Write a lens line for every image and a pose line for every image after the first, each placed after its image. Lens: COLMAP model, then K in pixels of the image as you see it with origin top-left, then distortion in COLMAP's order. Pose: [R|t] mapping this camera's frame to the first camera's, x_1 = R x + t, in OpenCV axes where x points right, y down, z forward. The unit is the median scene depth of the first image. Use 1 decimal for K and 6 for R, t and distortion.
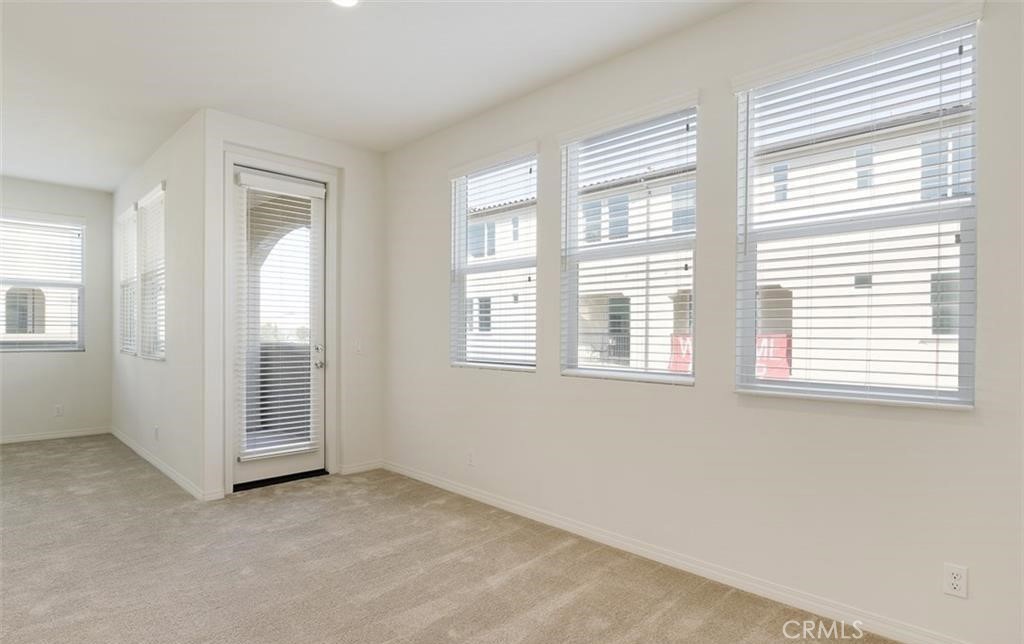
lens RADIAL K [[563.7, 0, 510.9], [0, 563.7, 330.8], [0, 0, 1]] dist [-0.007463, -0.002020]
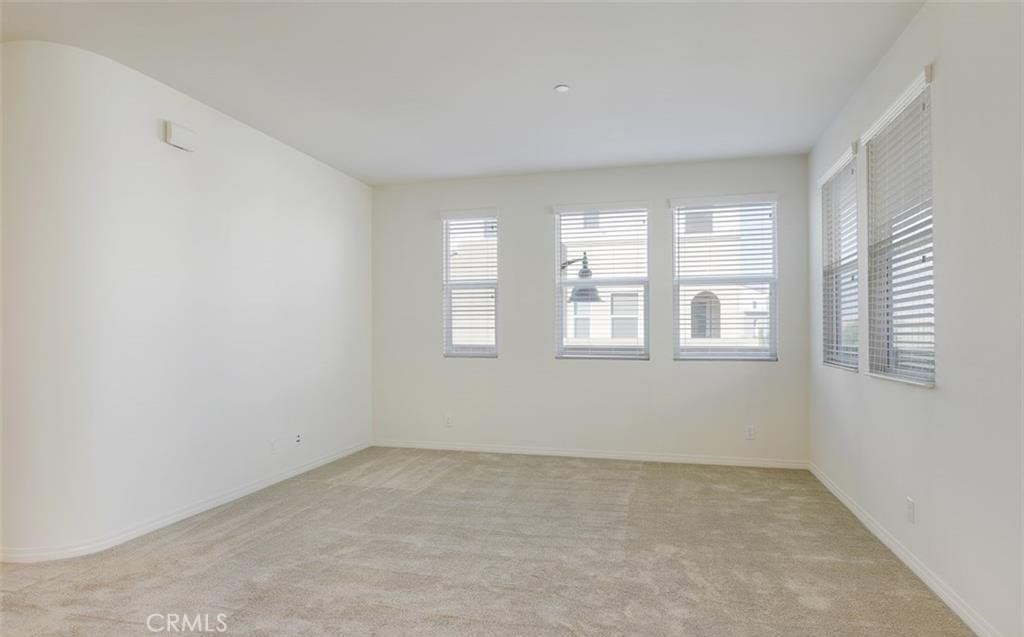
lens RADIAL K [[563.7, 0, 512.9], [0, 563.7, 328.4], [0, 0, 1]] dist [-0.007463, -0.002020]
pose [[0.511444, -0.013231, -0.859214, -0.283435], [0.004287, 0.999908, -0.012846, -0.000759], [0.859306, 0.002887, 0.511454, 0.289010]]
